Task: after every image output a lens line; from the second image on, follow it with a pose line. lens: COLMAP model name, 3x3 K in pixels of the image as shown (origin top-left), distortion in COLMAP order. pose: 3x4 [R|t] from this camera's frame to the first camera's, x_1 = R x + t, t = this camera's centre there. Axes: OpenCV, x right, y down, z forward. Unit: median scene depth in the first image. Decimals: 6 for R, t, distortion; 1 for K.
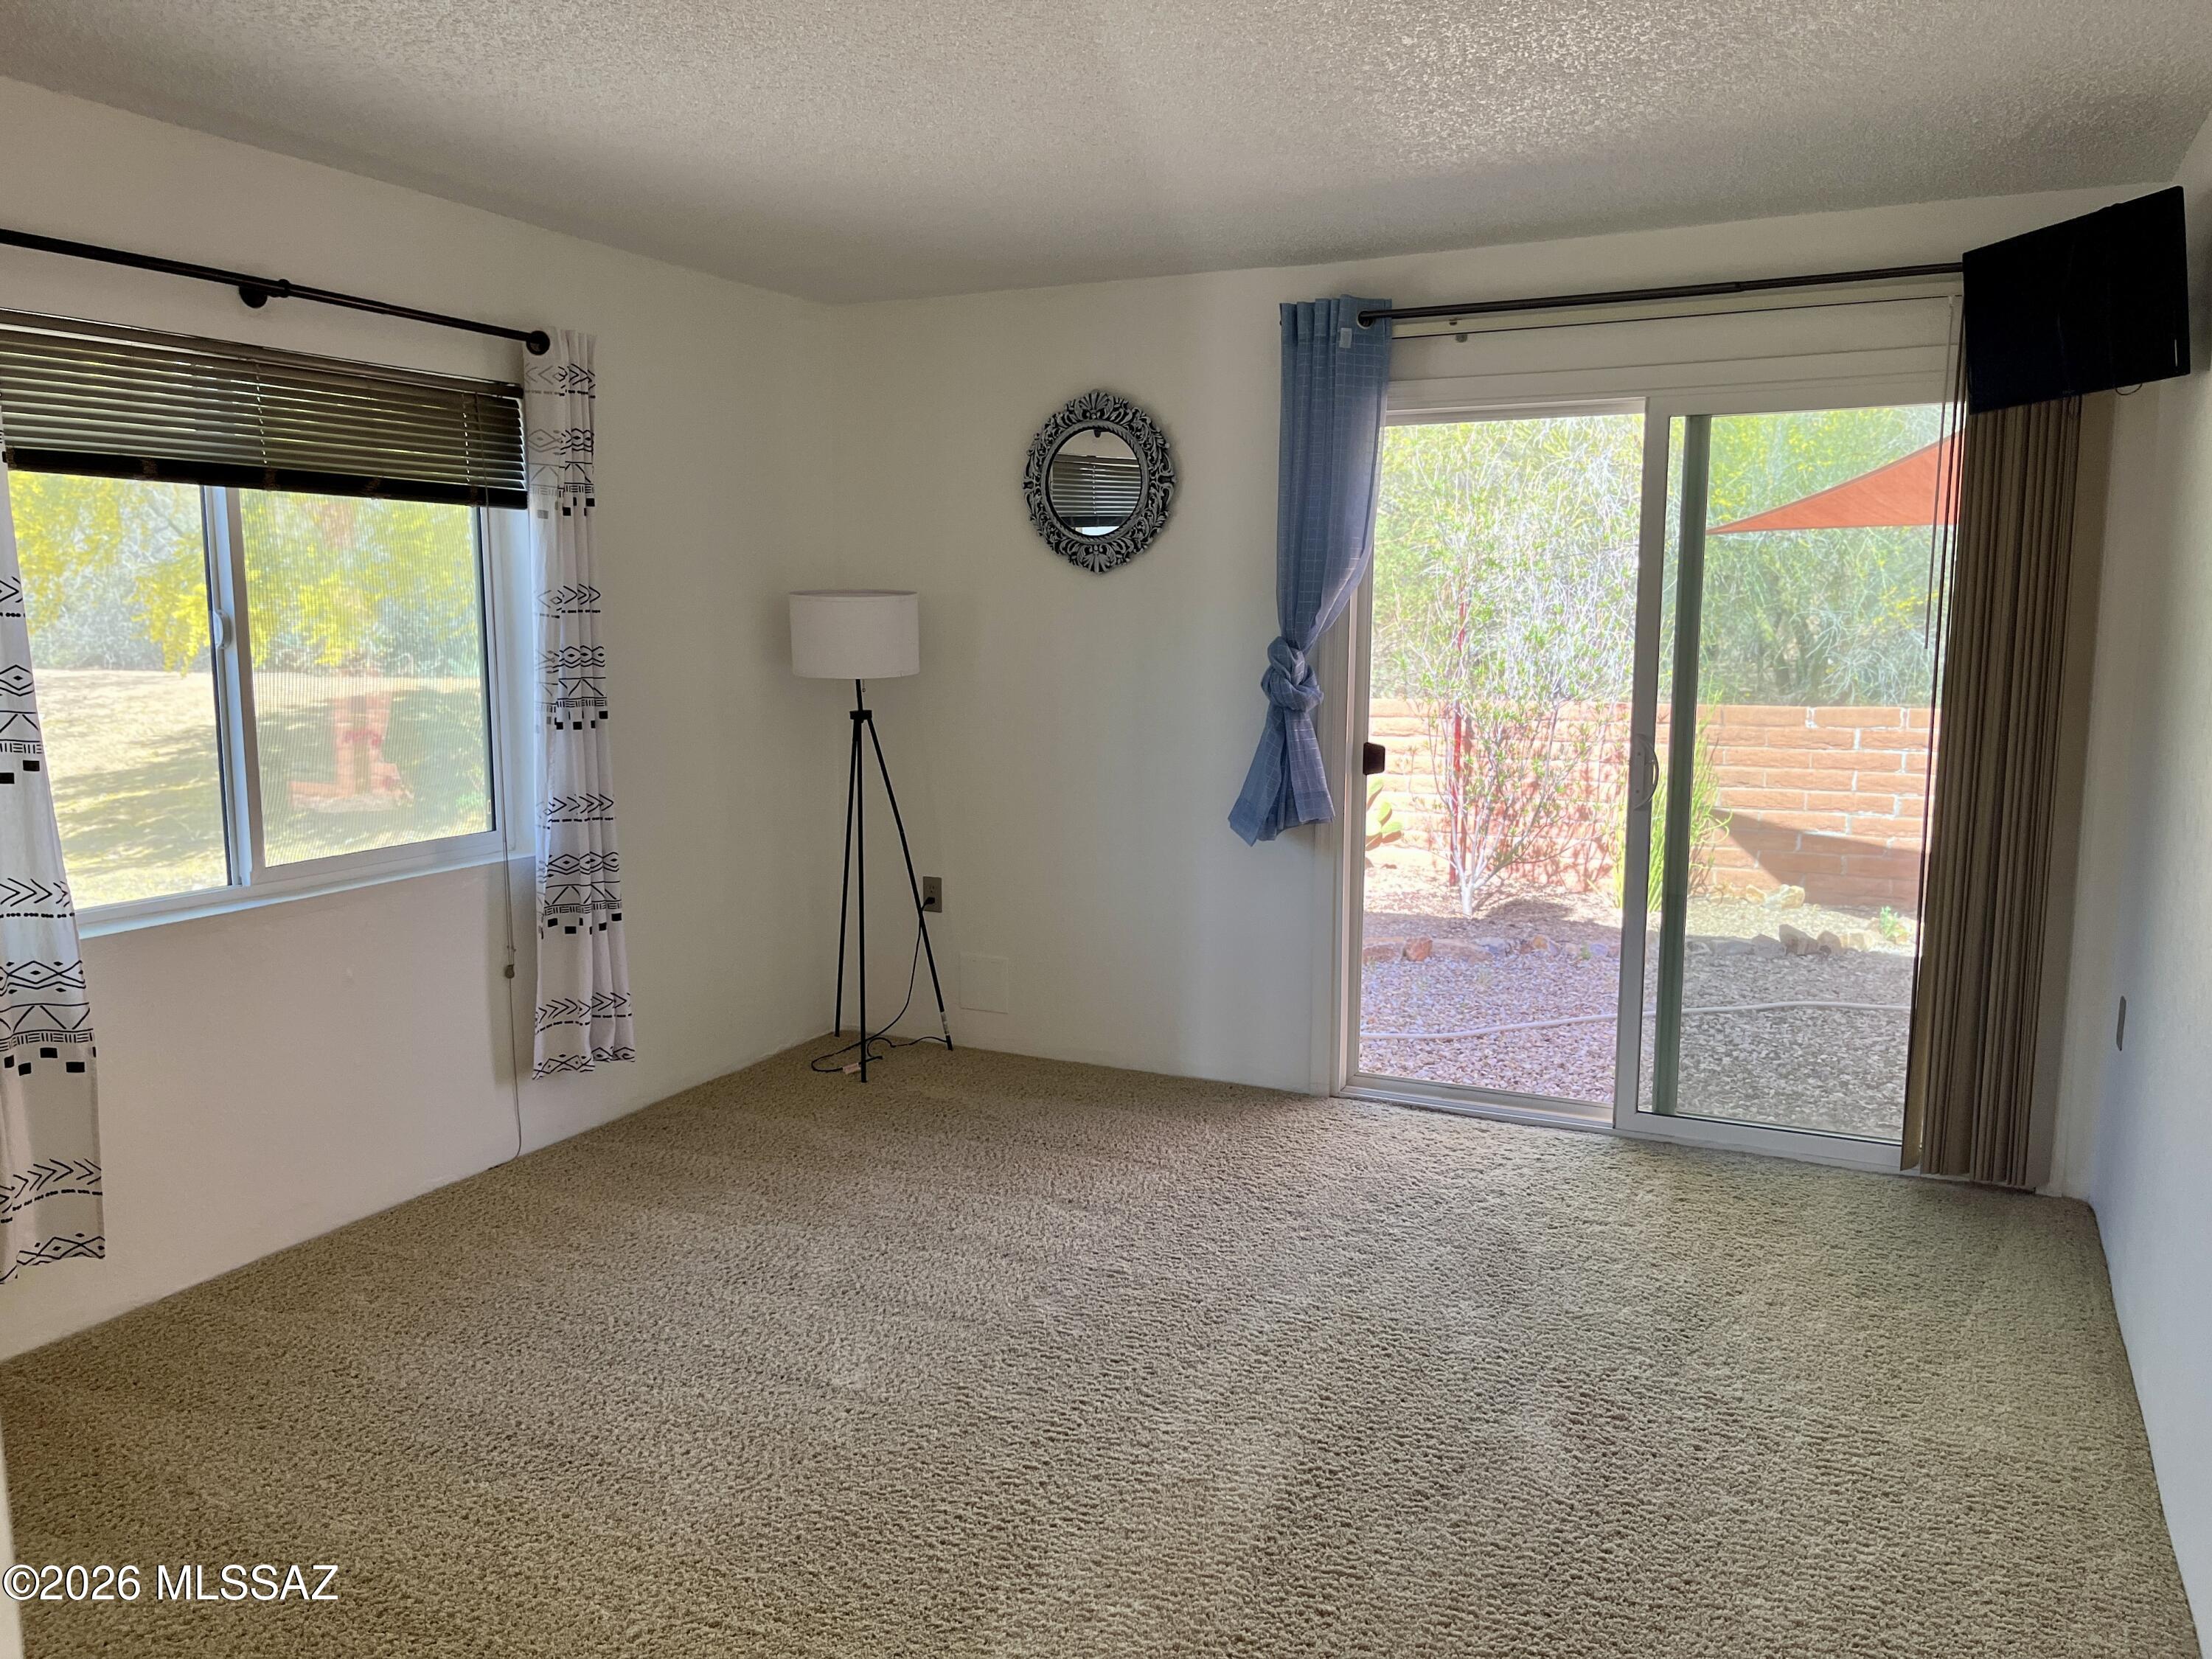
lens RADIAL K [[1672.0, 0, 1107.2], [0, 1672.0, 828.6], [0, 0, 1]] dist [0.045052, -0.025106]
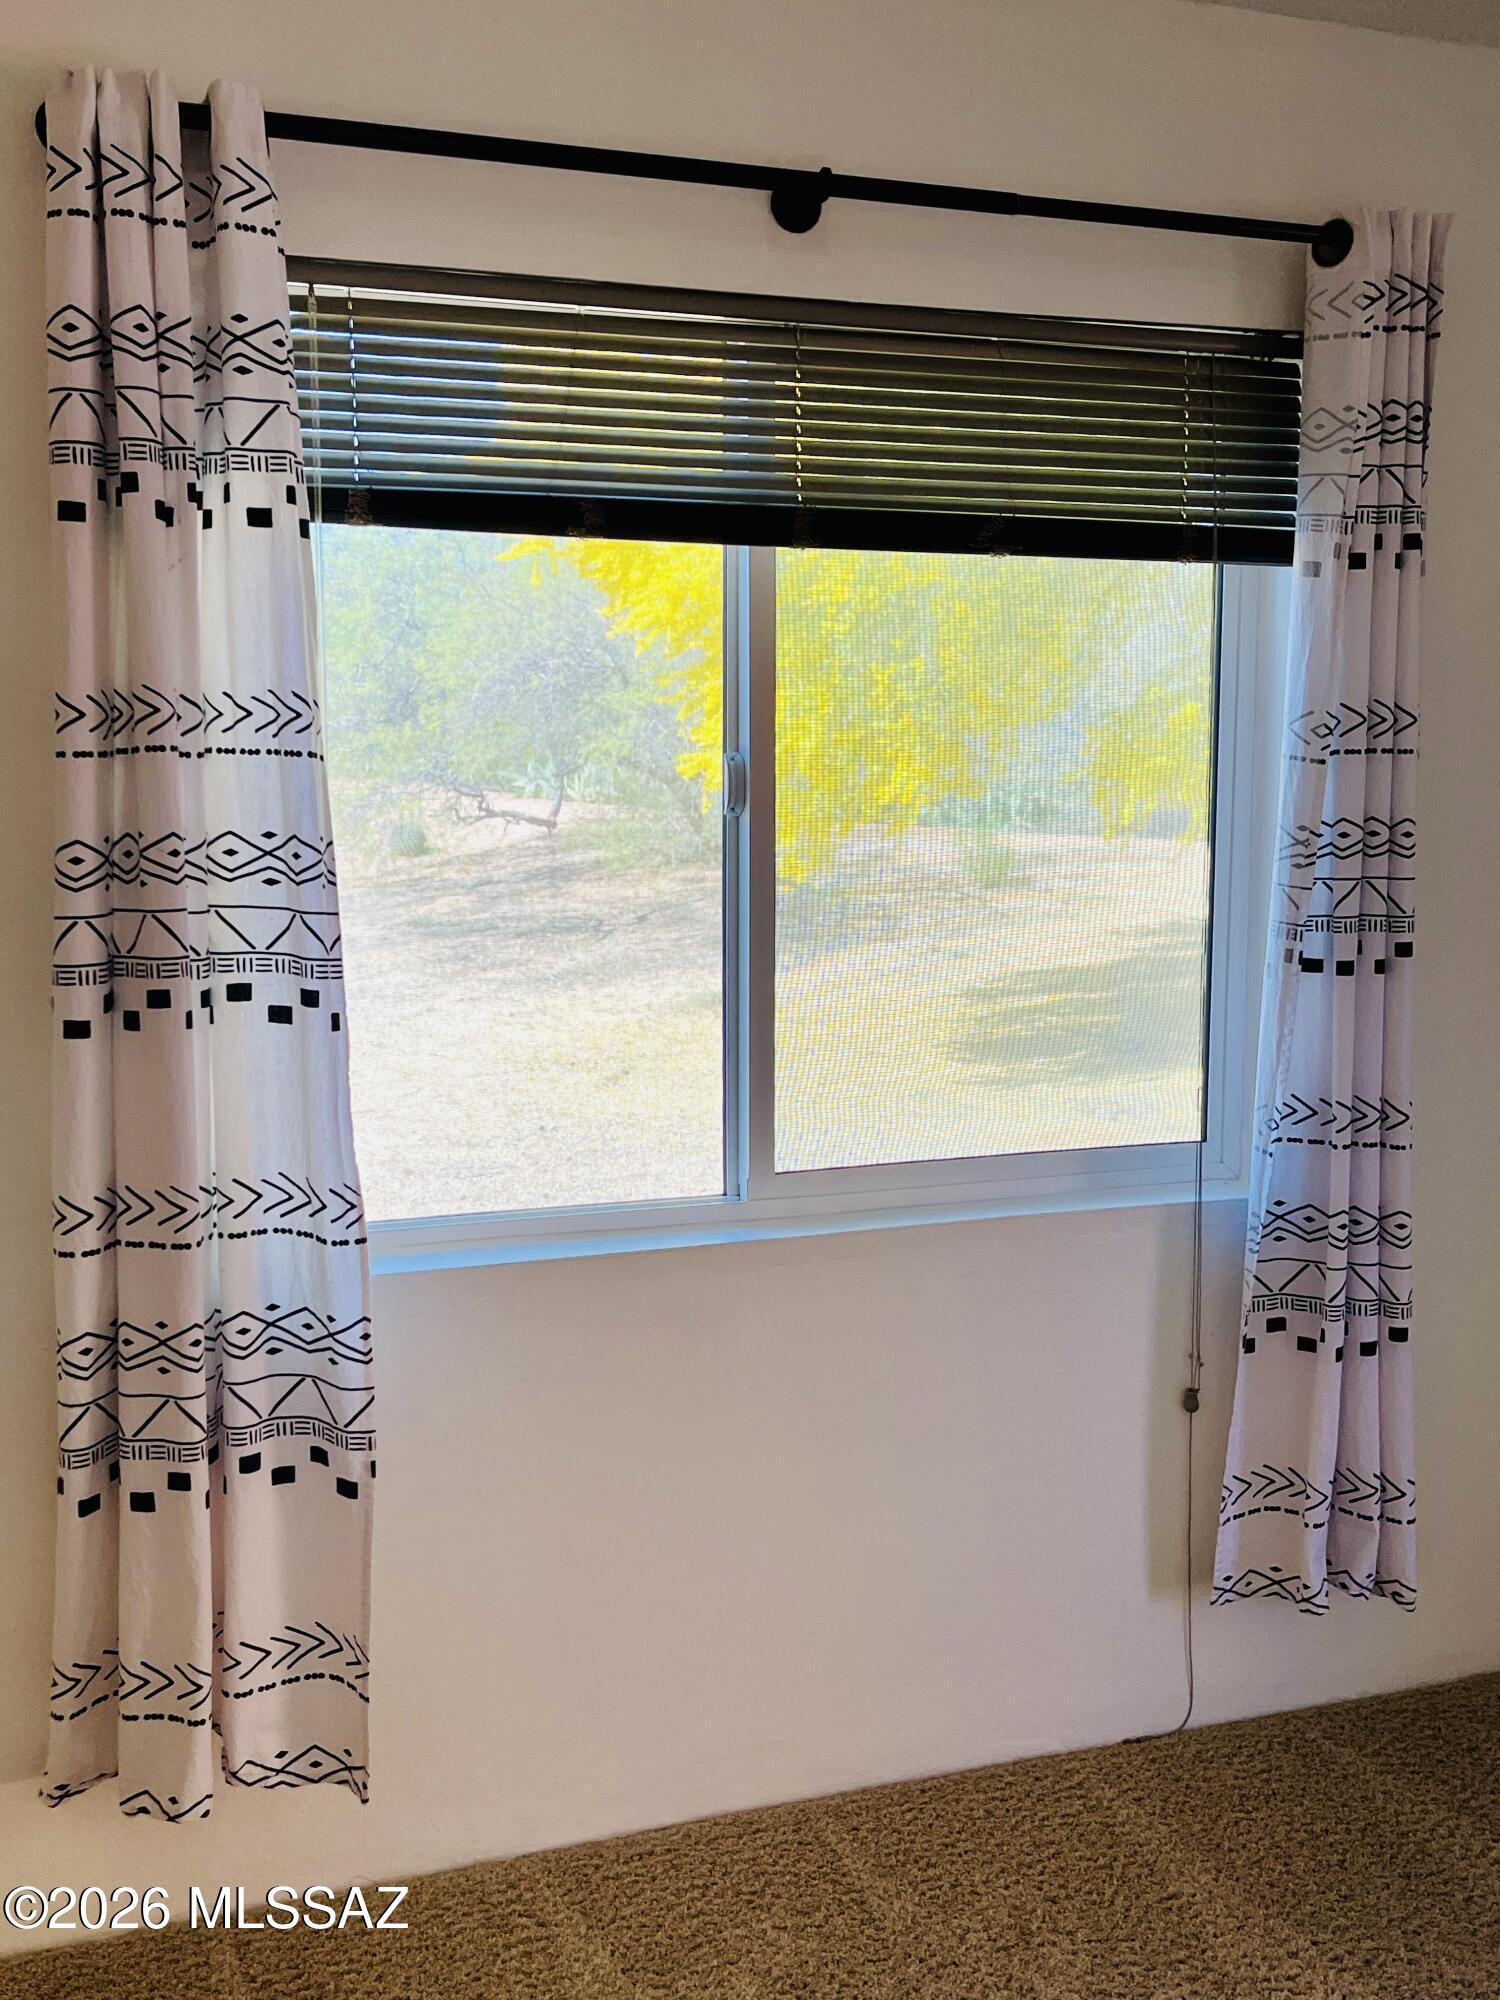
lens RADIAL K [[2054.3, 0, 753.9], [0, 2054.3, 998.7], [0, 0, 1]] dist [0.024164, 0.000000]
pose [[0.717988, 0.087408, -0.690545, -0.001547], [-0.095478, 0.995074, 0.026683, -0.051634], [0.689476, 0.046774, 0.722797, 0.408506]]
